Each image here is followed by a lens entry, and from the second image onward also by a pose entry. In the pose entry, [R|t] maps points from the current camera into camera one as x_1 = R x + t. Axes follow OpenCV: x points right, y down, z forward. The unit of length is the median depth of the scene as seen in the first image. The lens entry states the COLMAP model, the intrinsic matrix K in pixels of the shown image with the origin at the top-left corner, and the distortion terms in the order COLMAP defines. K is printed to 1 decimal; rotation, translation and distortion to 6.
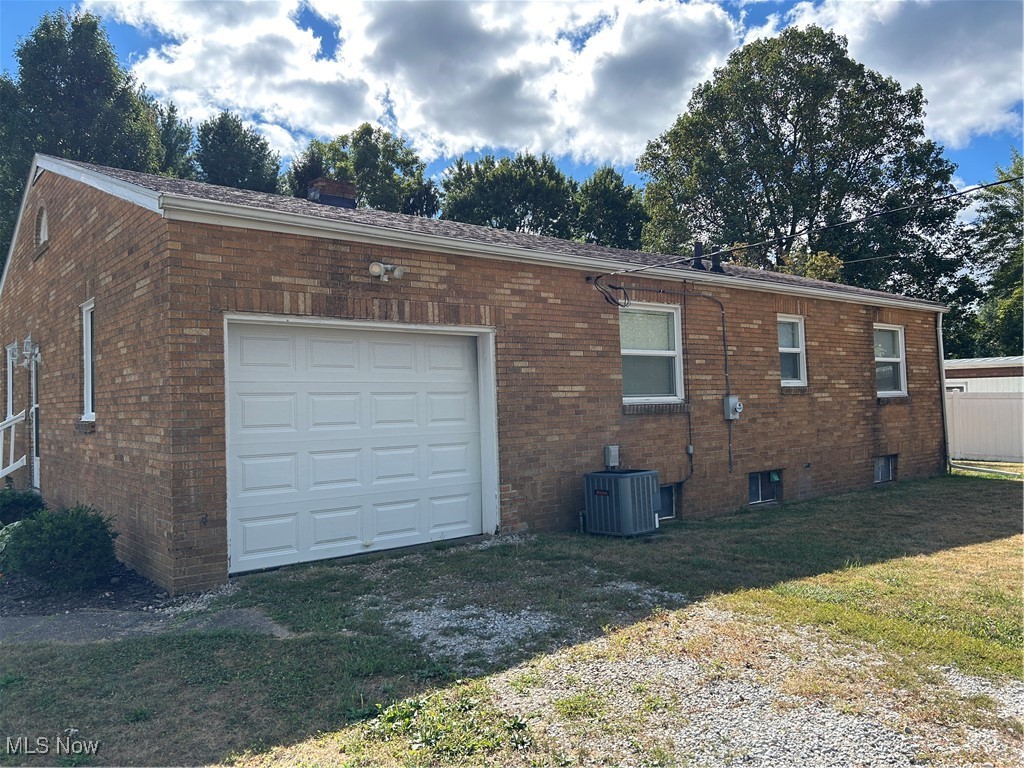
lens RADIAL K [[780.5, 0, 513.0], [0, 780.5, 382.7], [0, 0, 1]] dist [0.059677, -0.067918]
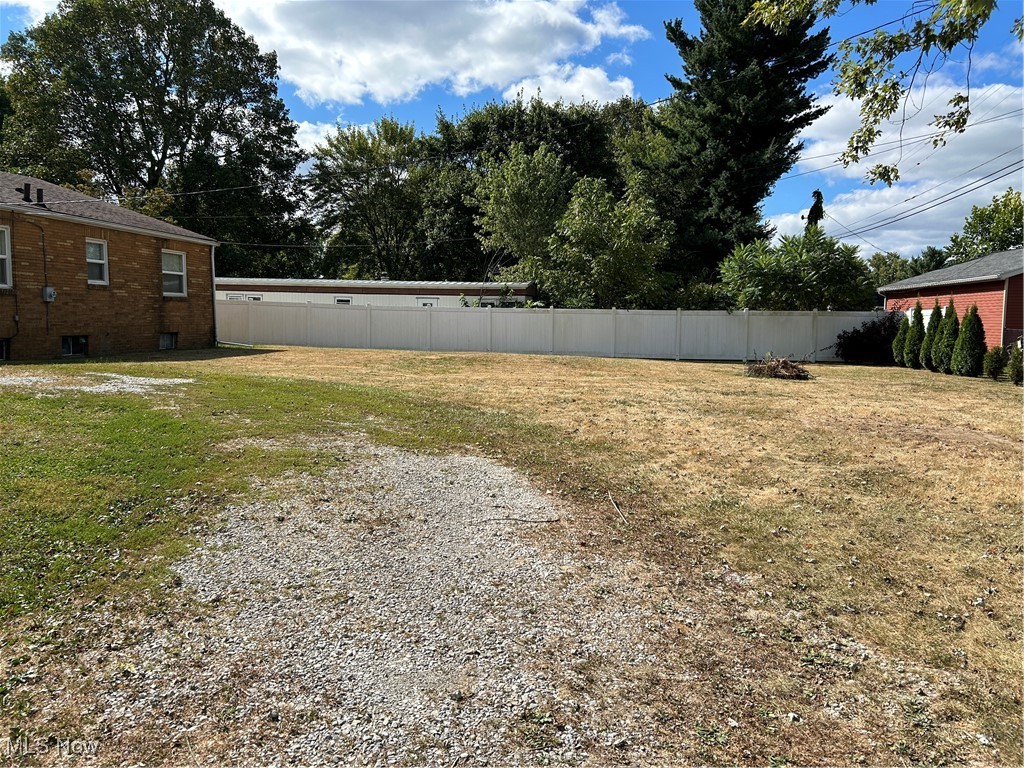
lens RADIAL K [[780.5, 0, 536.5], [0, 780.5, 373.8], [0, 0, 1]] dist [0.059677, -0.067918]
pose [[0.732673, -0.013344, 0.680450, -0.071358], [-0.051116, 0.995905, 0.074570, 0.017242], [-0.678659, -0.089417, 0.728990, -0.672459]]
